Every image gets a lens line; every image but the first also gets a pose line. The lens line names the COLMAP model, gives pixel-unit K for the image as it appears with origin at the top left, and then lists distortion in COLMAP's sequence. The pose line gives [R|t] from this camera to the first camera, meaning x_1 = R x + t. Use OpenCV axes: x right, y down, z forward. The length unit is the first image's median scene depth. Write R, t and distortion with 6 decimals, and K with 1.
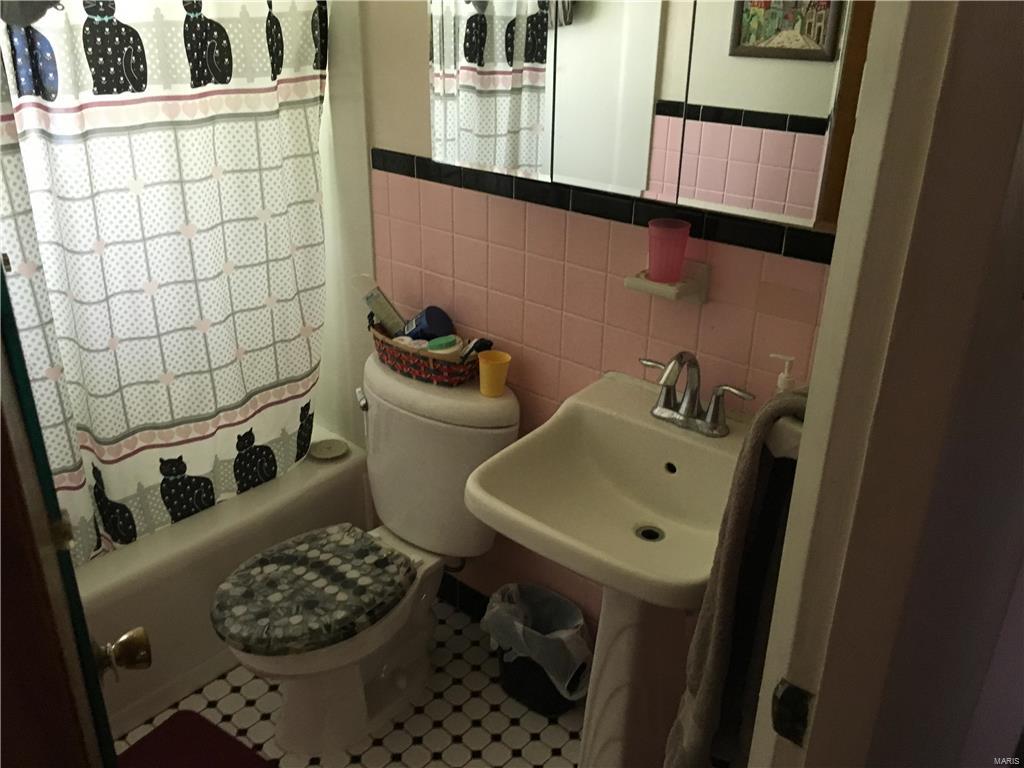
lens RADIAL K [[866.8, 0, 512.3], [0, 866.8, 403.7], [0, 0, 1]] dist [0.067942, -0.100670]
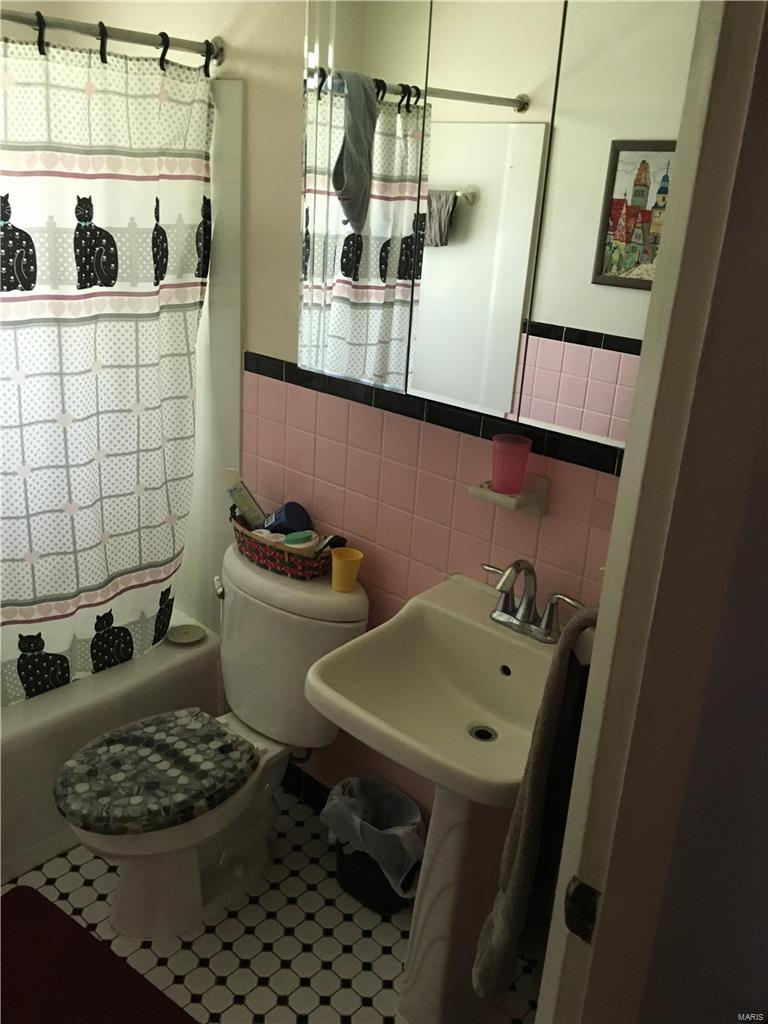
lens RADIAL K [[866.8, 0, 391.4], [0, 866.8, 532.8], [0, 0, 1]] dist [0.067942, -0.100670]
pose [[0.998436, 0.055777, -0.003907, 0.034321], [-0.055913, 0.995531, -0.076106, -0.002749], [-0.000355, 0.076205, 0.997092, -0.041425]]
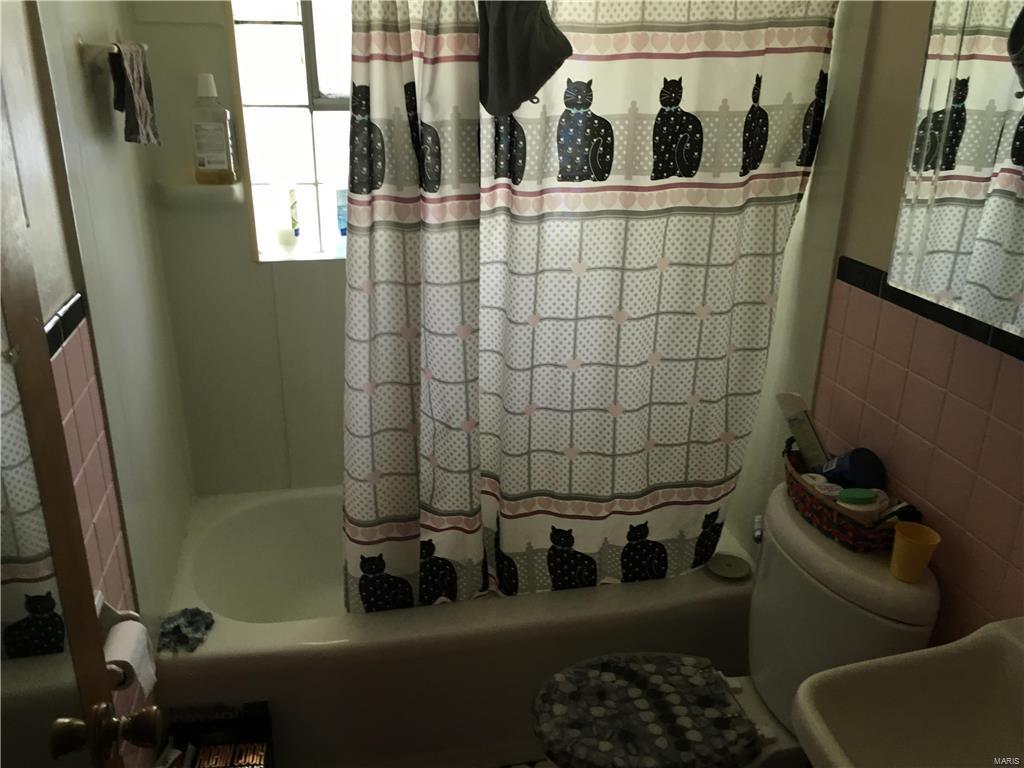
lens RADIAL K [[866.8, 0, 524.8], [0, 866.8, 393.0], [0, 0, 1]] dist [0.067942, -0.100670]
pose [[0.793798, 0.215412, -0.568756, 0.117252], [-0.259968, 0.965613, 0.002887, -0.084077], [0.549820, 0.145567, 0.822501, 0.133091]]
